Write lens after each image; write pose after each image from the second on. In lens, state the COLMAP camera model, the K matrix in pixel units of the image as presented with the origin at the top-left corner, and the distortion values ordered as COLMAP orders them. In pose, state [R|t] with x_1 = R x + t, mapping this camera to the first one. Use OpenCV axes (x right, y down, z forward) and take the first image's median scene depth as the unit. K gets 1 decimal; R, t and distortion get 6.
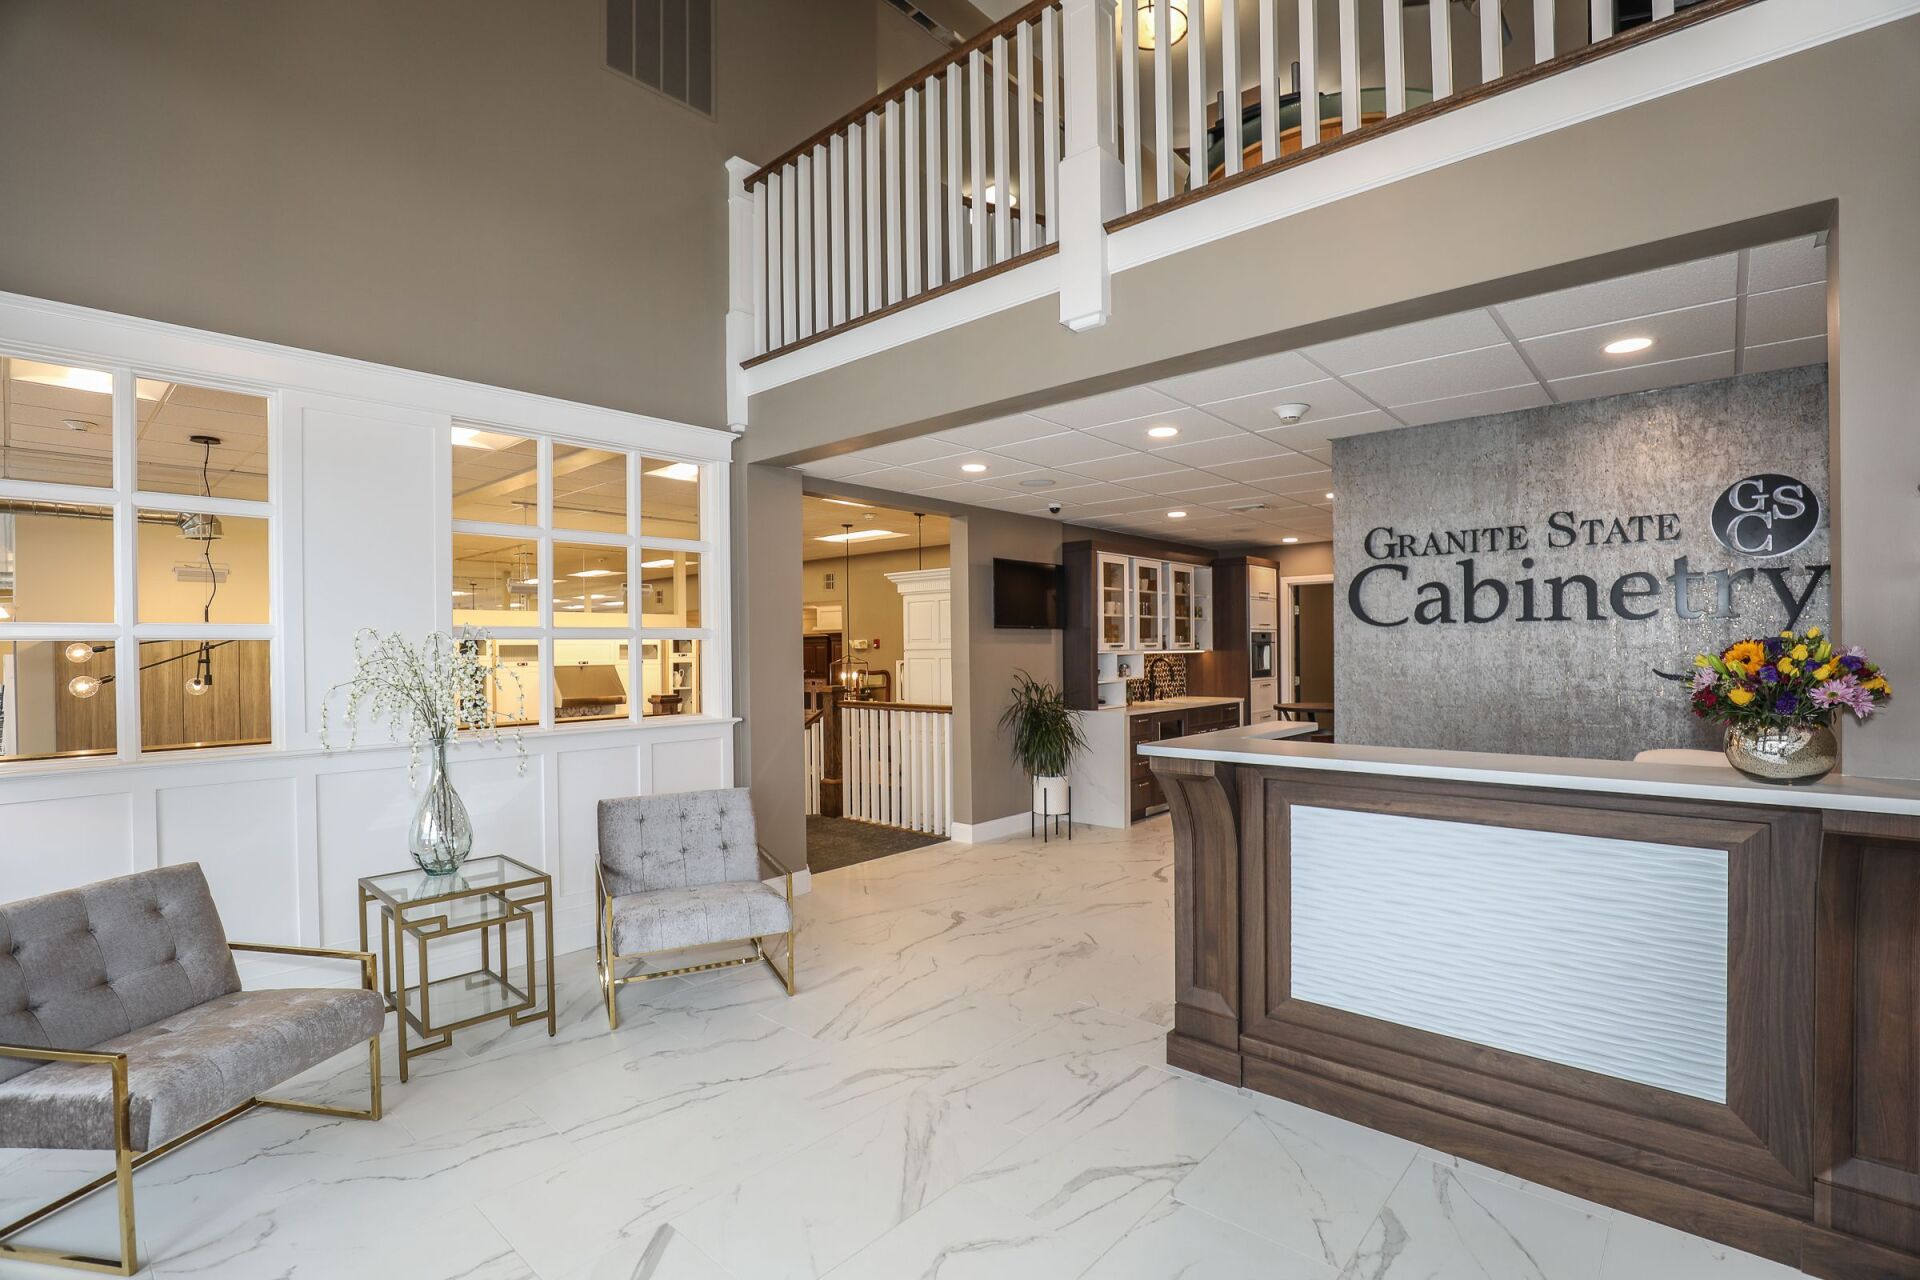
lens RADIAL K [[877.0, 0, 952.0], [0, 877.0, 648.9], [0, 0, 1]] dist [-0.024386, -0.000254]
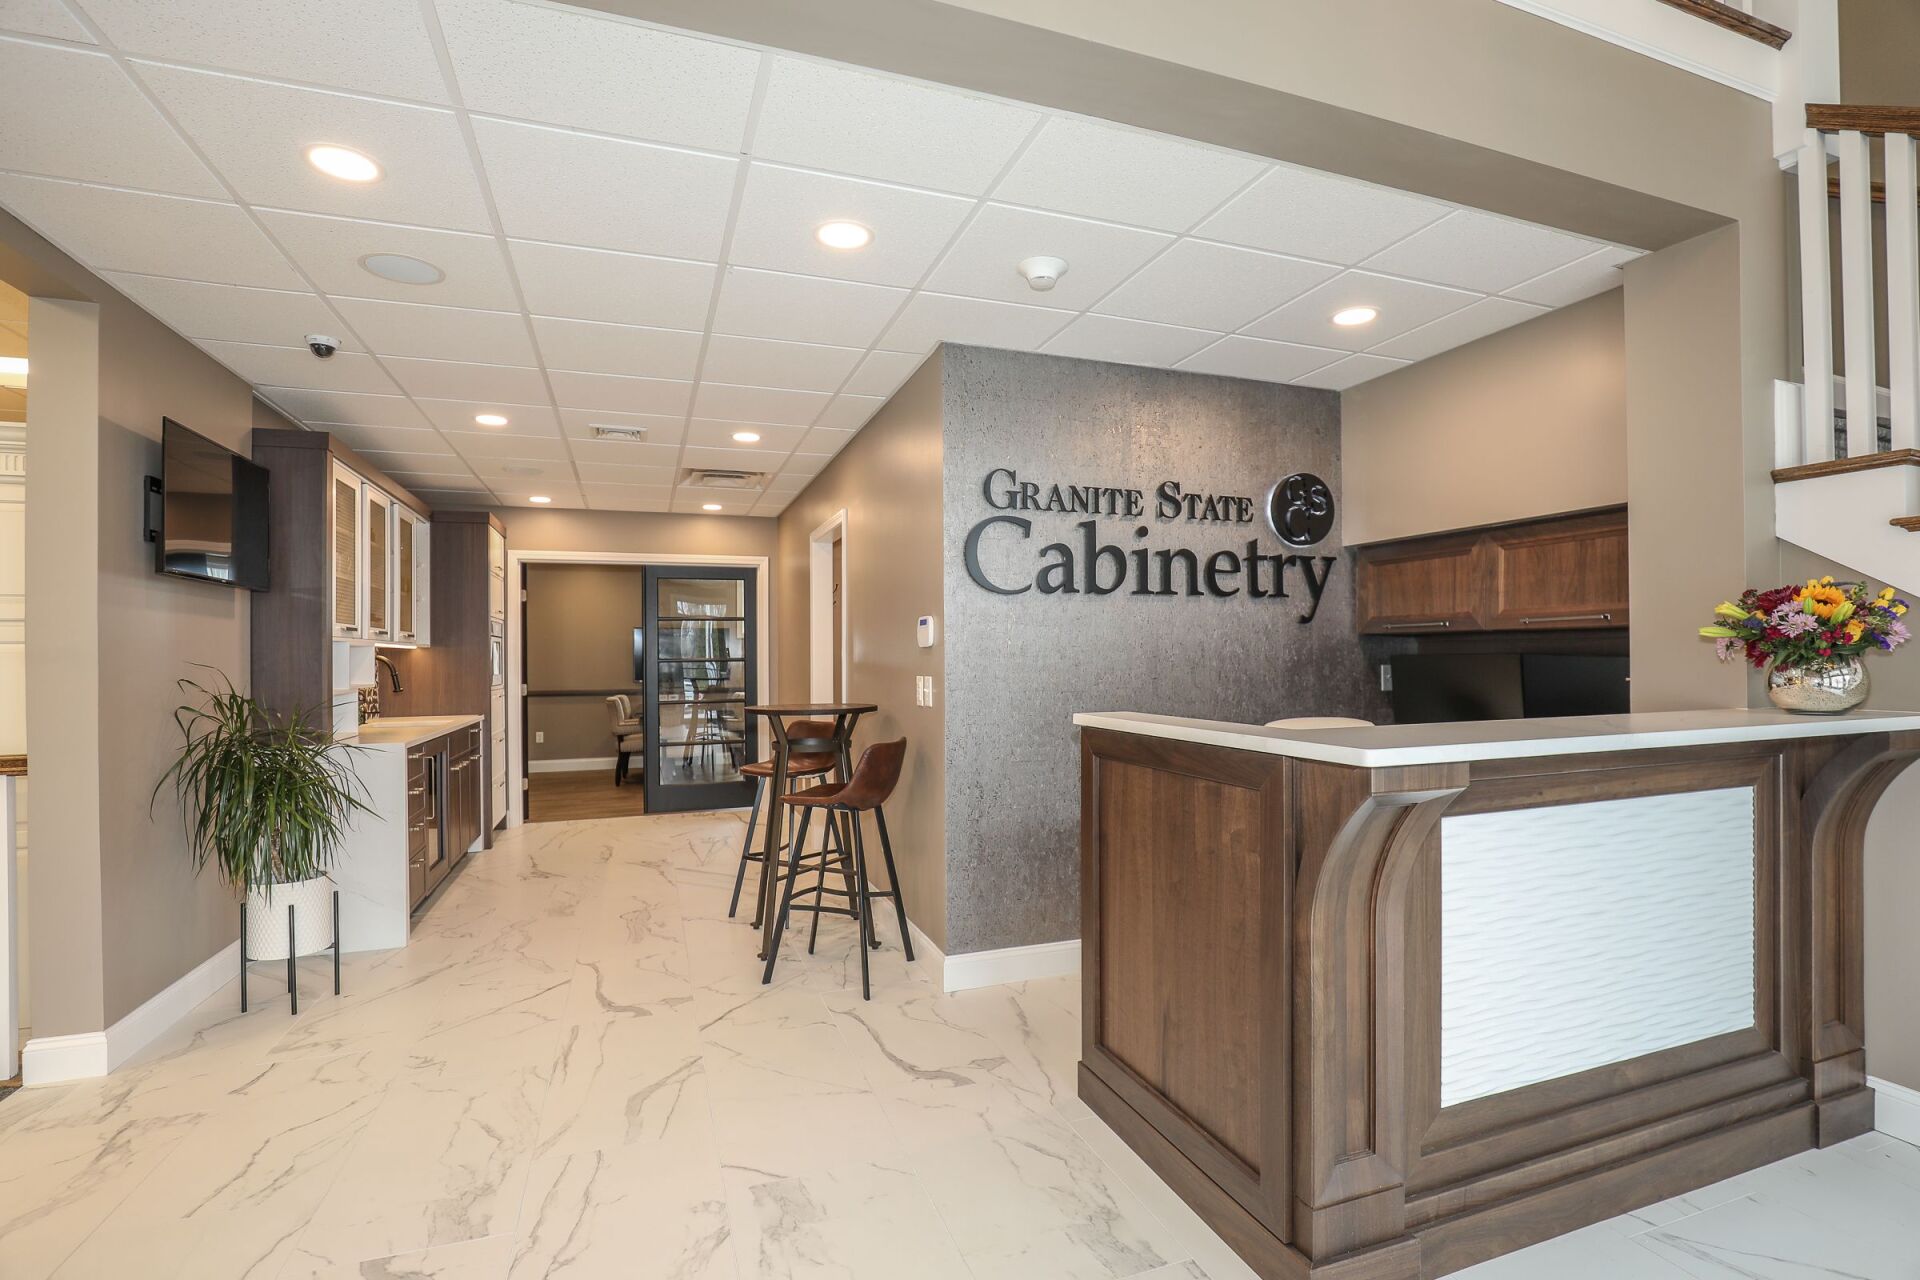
lens RADIAL K [[910.2, 0, 955.8], [0, 910.2, 656.5], [0, 0, 1]] dist [-0.026054, 0.000468]
pose [[0.461876, 0.009968, 0.886889, -0.268843], [0.004533, 0.999897, -0.013599, 0.043537], [-0.886933, 0.010301, 0.461783, 0.692466]]
